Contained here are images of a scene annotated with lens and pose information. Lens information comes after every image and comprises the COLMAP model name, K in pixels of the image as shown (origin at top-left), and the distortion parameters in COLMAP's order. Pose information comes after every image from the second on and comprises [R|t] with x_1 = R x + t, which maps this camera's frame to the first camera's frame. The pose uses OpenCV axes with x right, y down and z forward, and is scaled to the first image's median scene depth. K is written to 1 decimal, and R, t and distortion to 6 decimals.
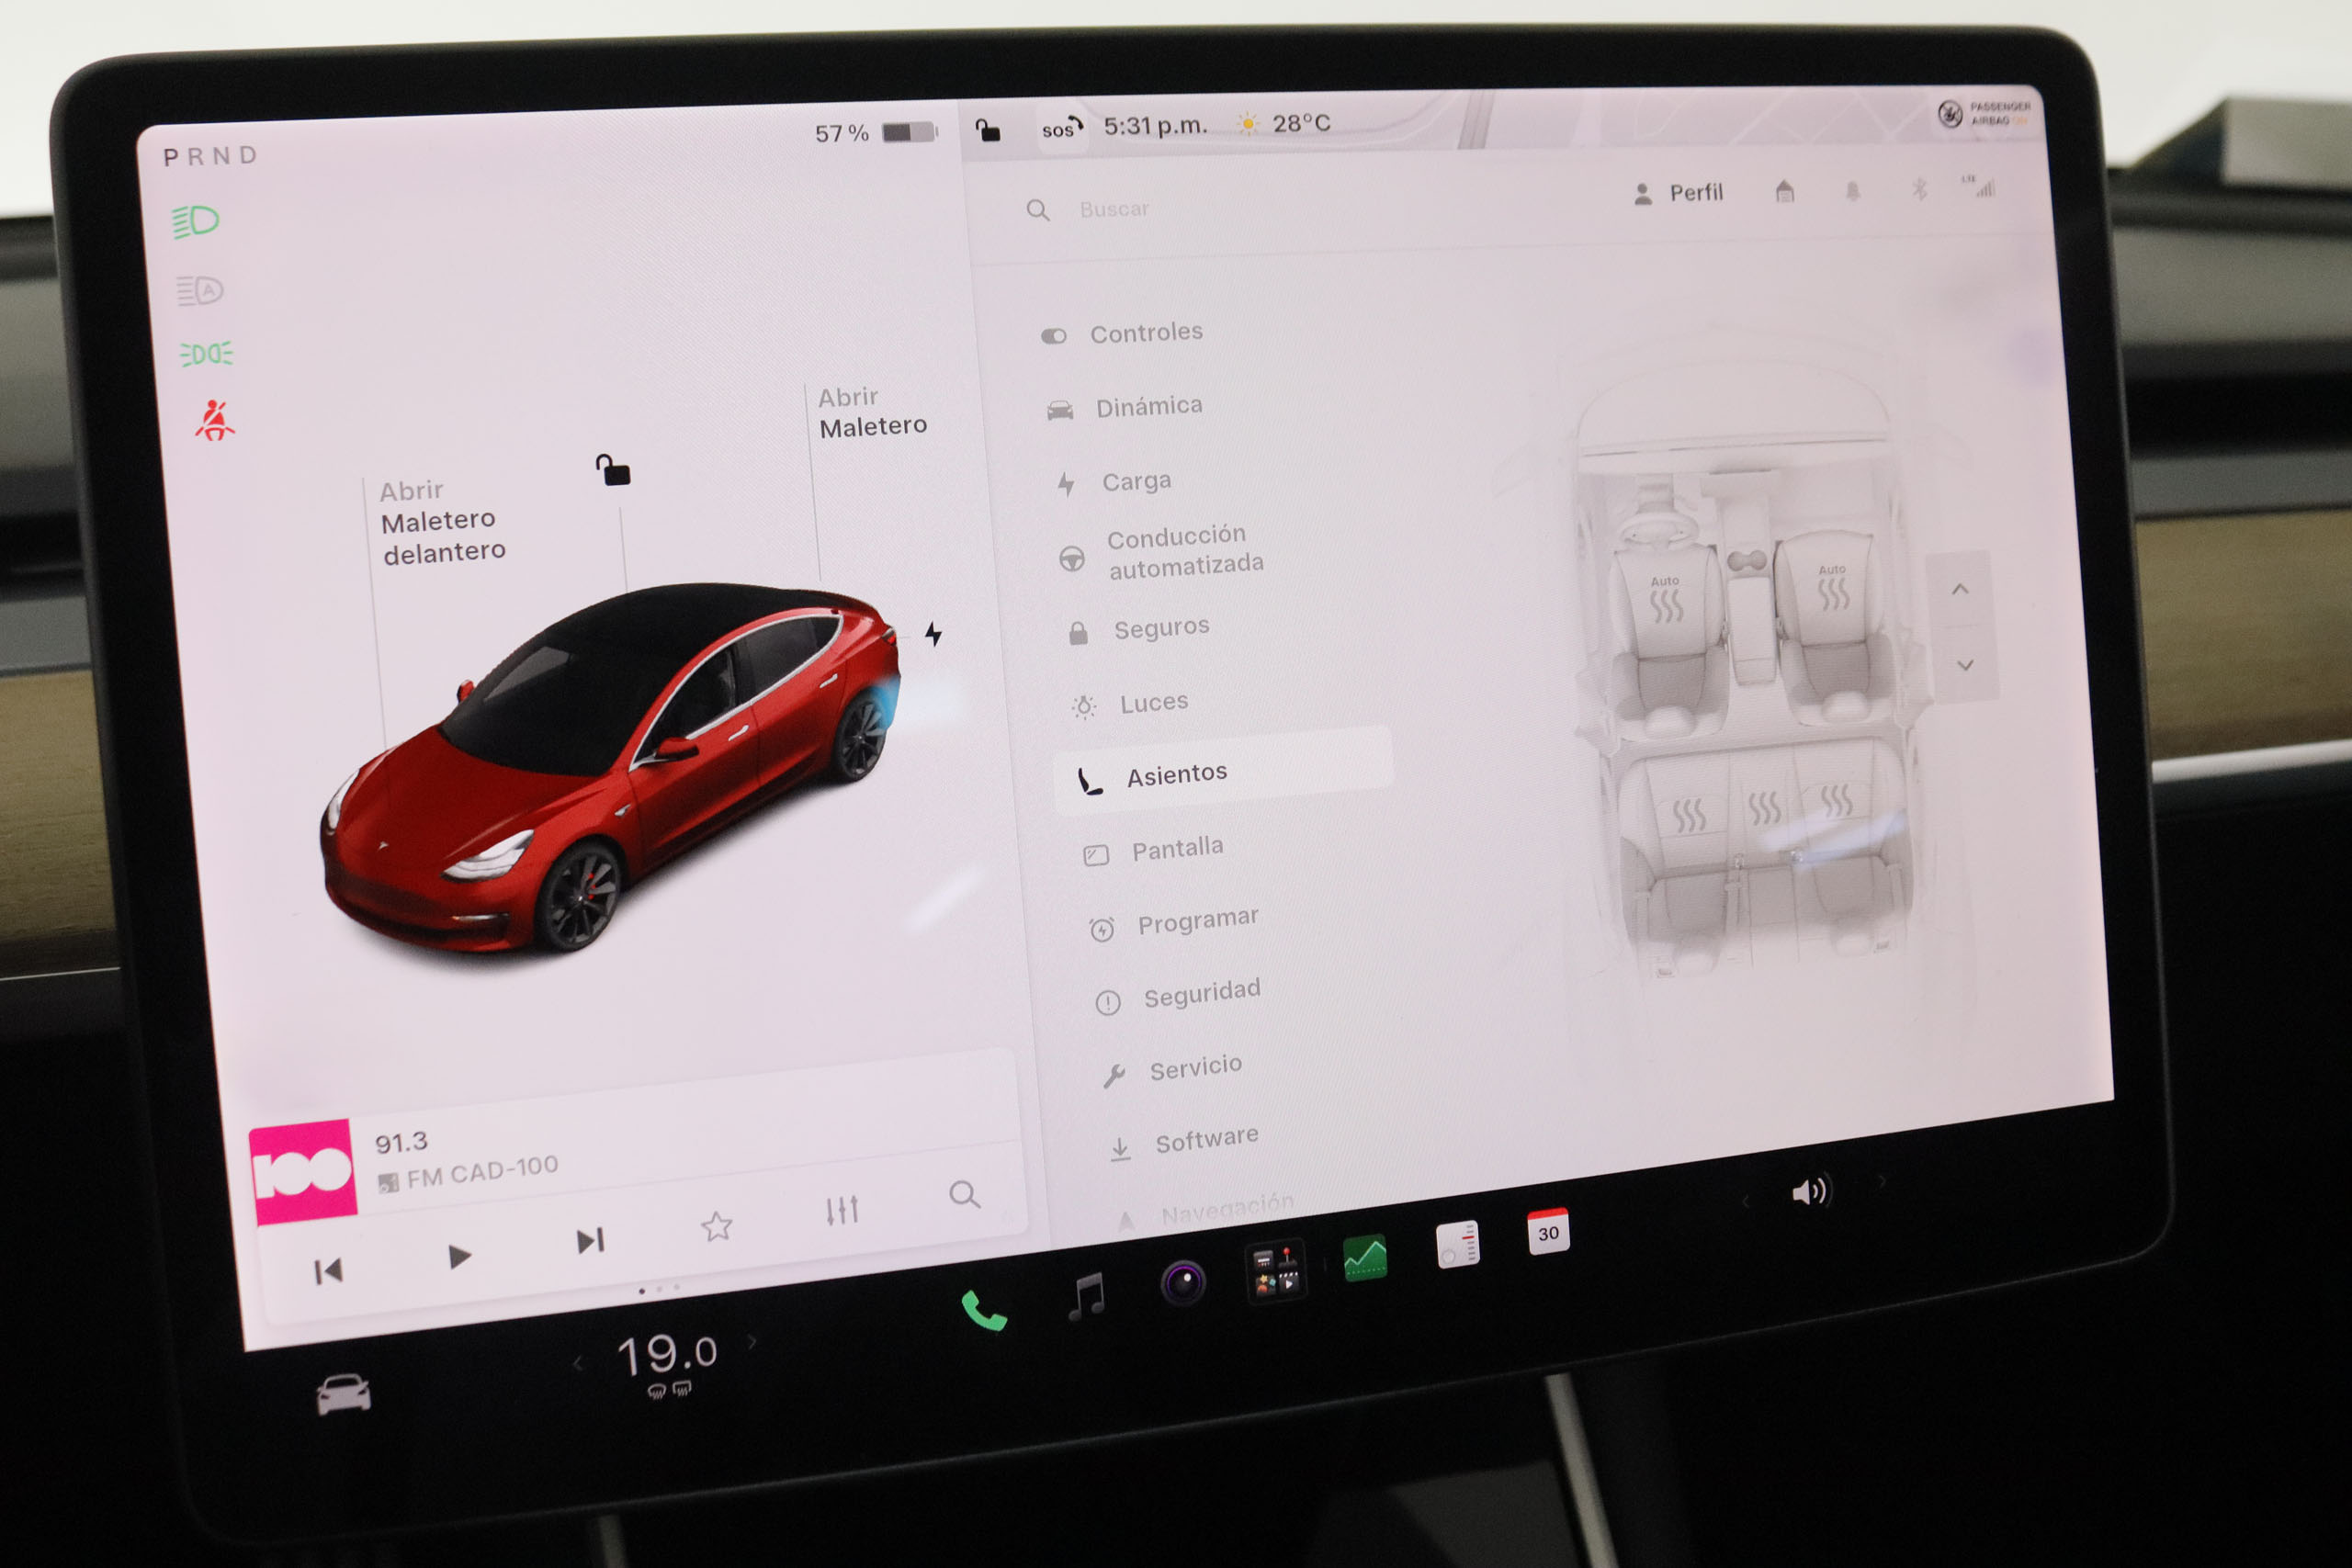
lens RADIAL K [[2406.8, 0, 1164.6], [0, 2406.8, 761.4], [0, 0, 1]] dist [-0.096643, 0.000000]
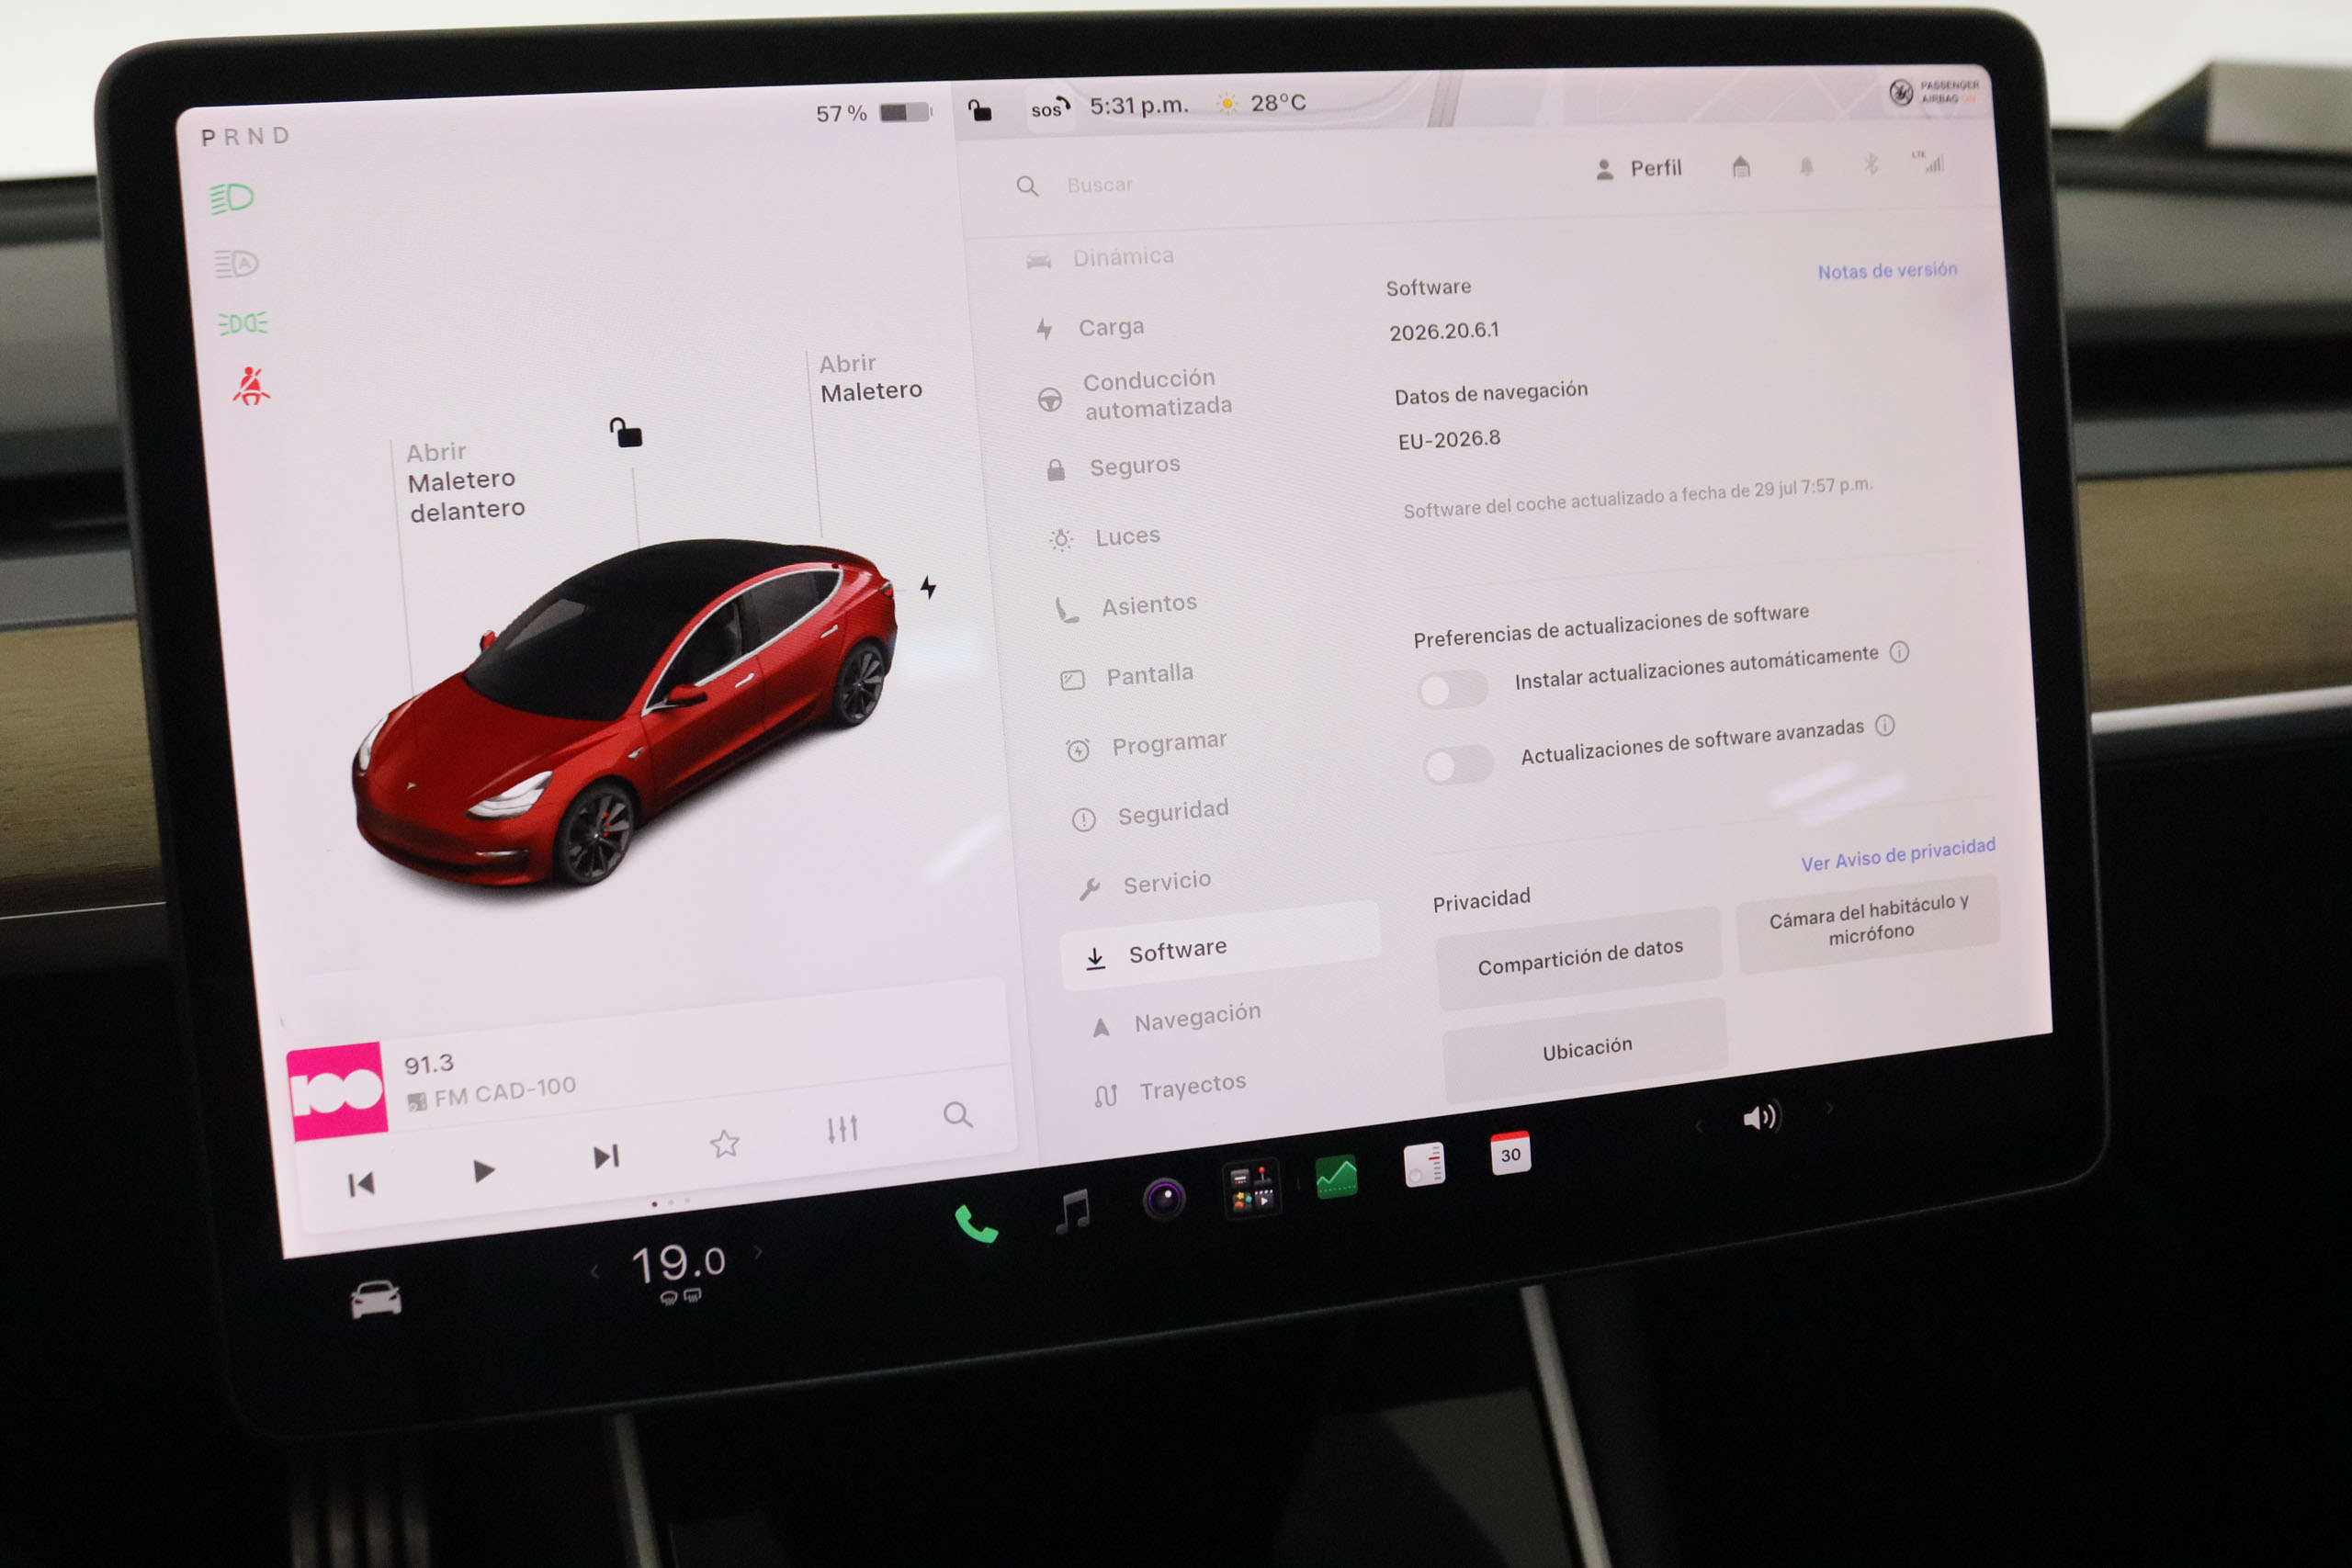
lens RADIAL K [[2406.8, 0, 1178.0], [0, 2406.8, 767.5], [0, 0, 1]] dist [-0.096643, 0.000000]
pose [[0.999995, 0.001666, -0.002601, 0.017114], [-0.001609, 0.999759, 0.021908, 0.003119], [0.002636, -0.021904, 0.999757, -0.062249]]
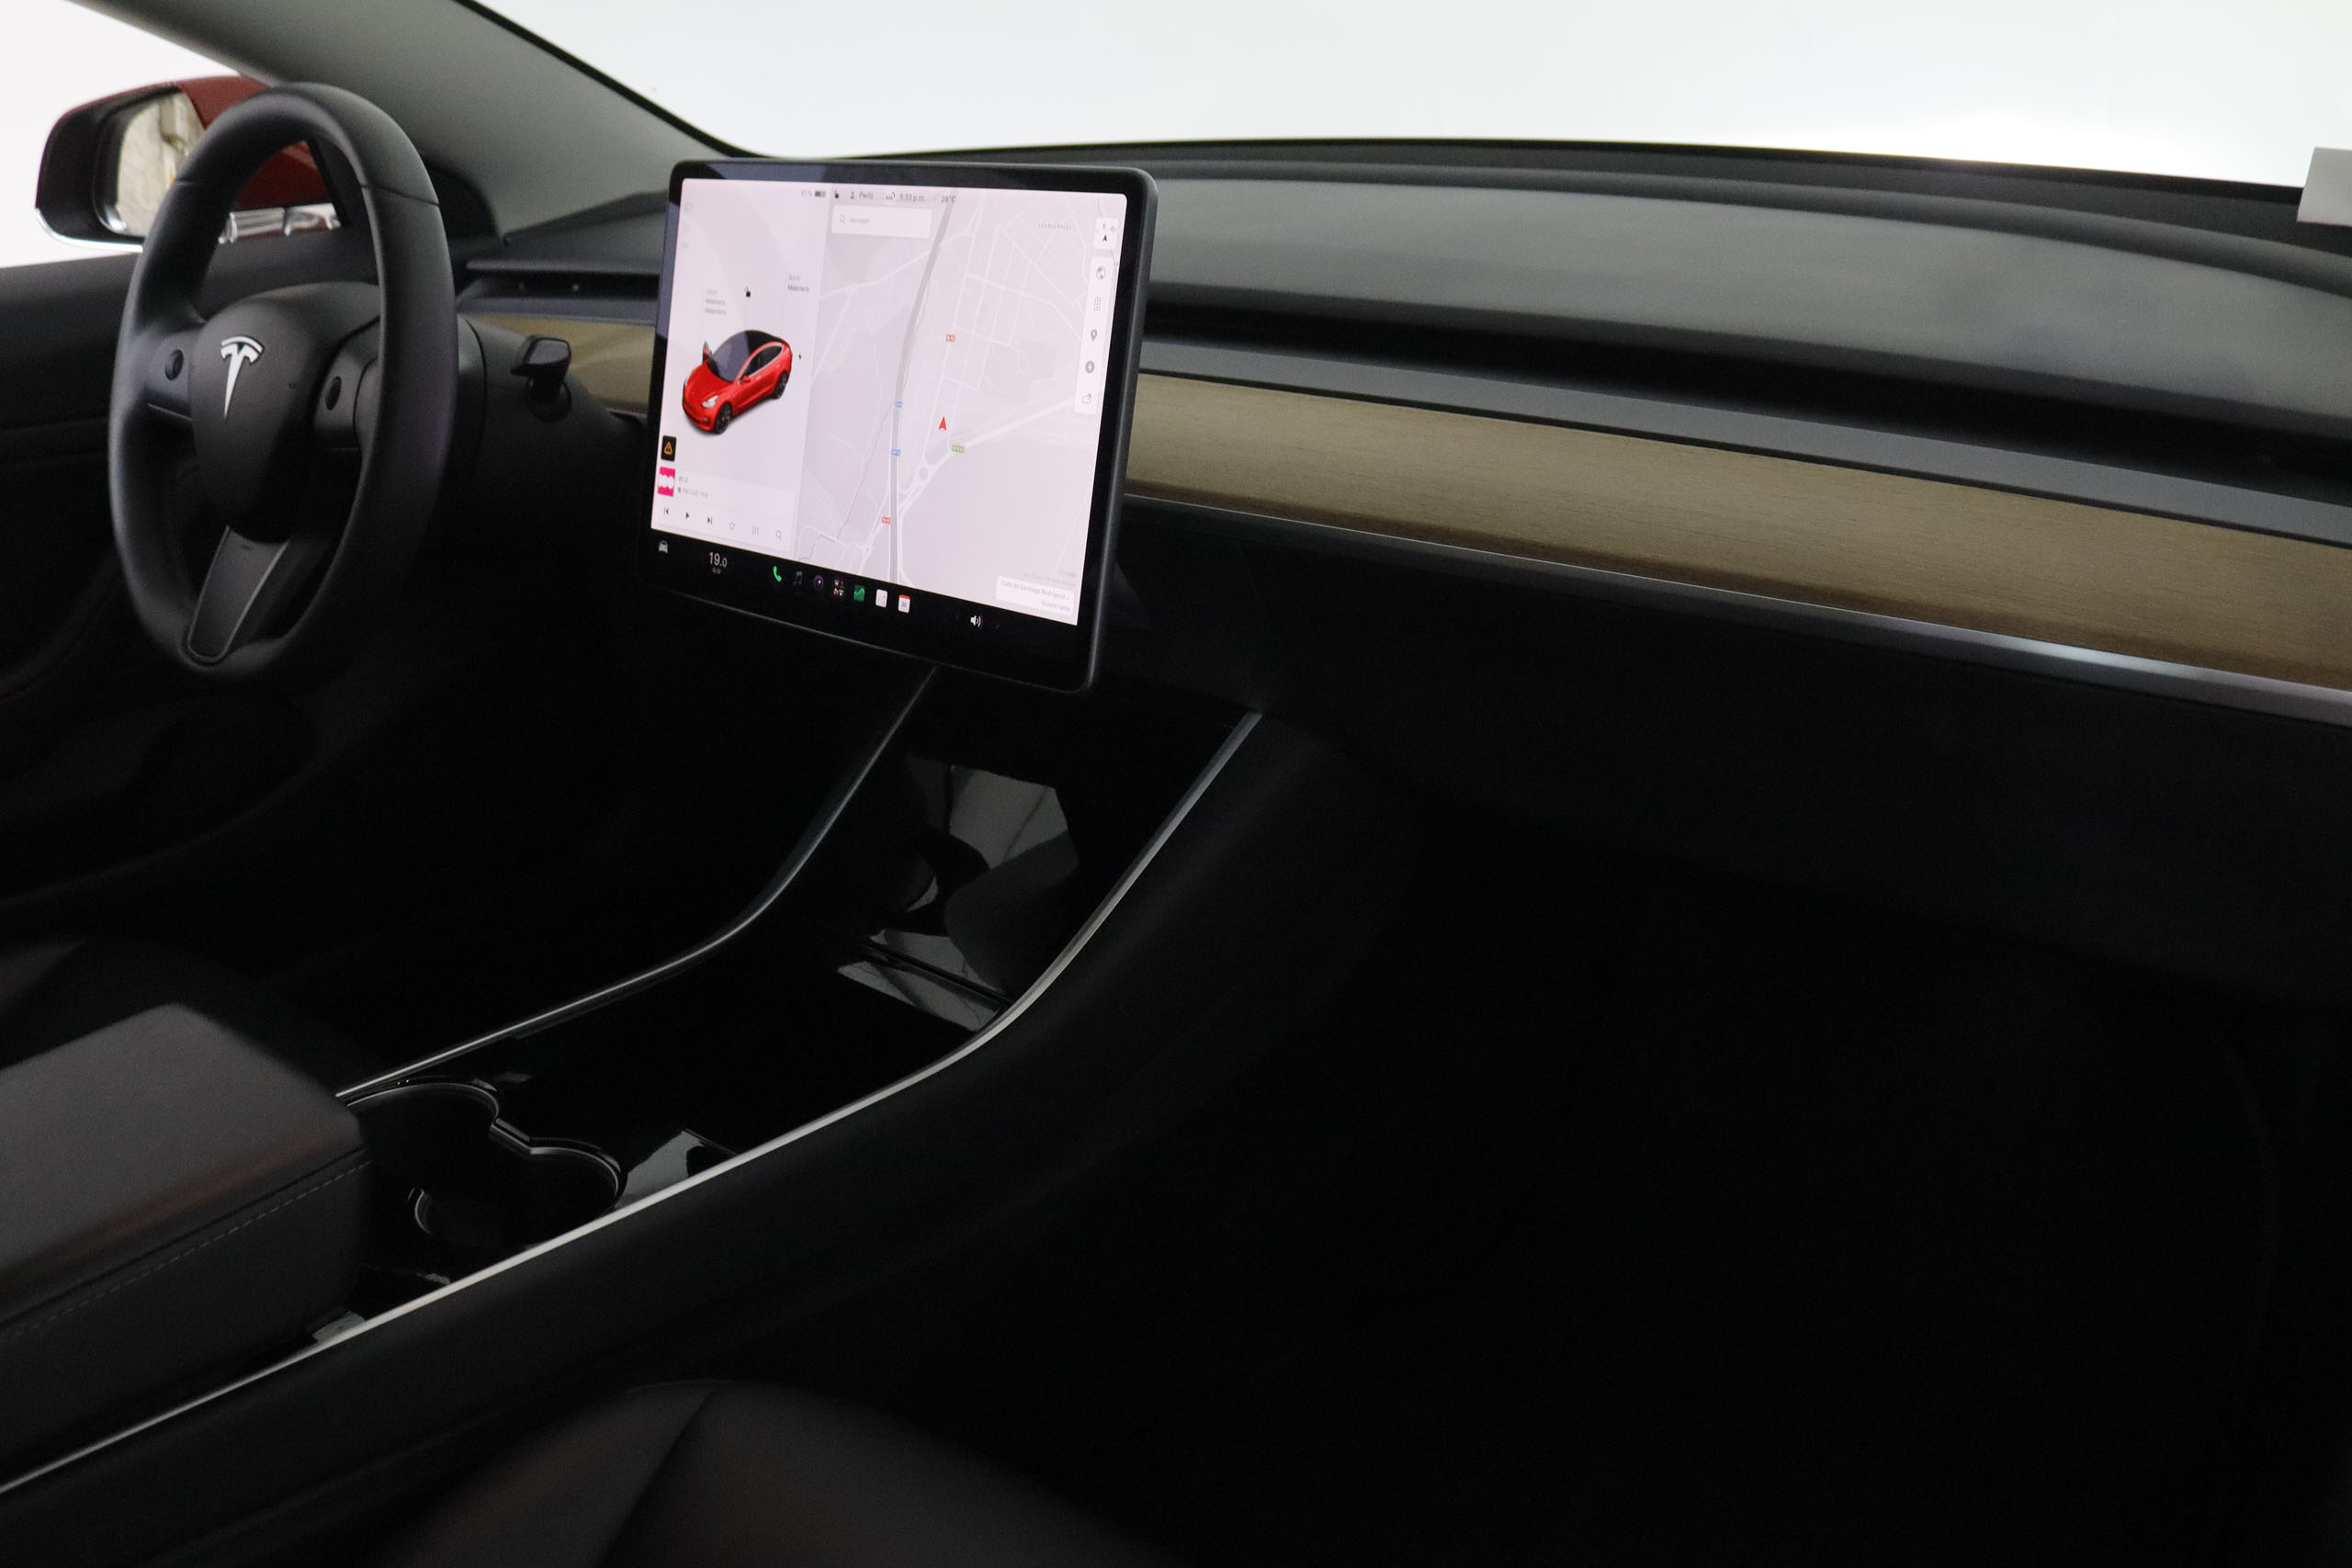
lens RADIAL K [[2173.5, 0, 1163.6], [0, 2173.5, 786.4], [0, 0, 1]] dist [-0.113568, 0.001050]
pose [[0.538068, 0.292708, -0.790446, 2.573519], [-0.192158, 0.955671, 0.223087, -0.238594], [0.820706, 0.031854, 0.570463, -0.196944]]
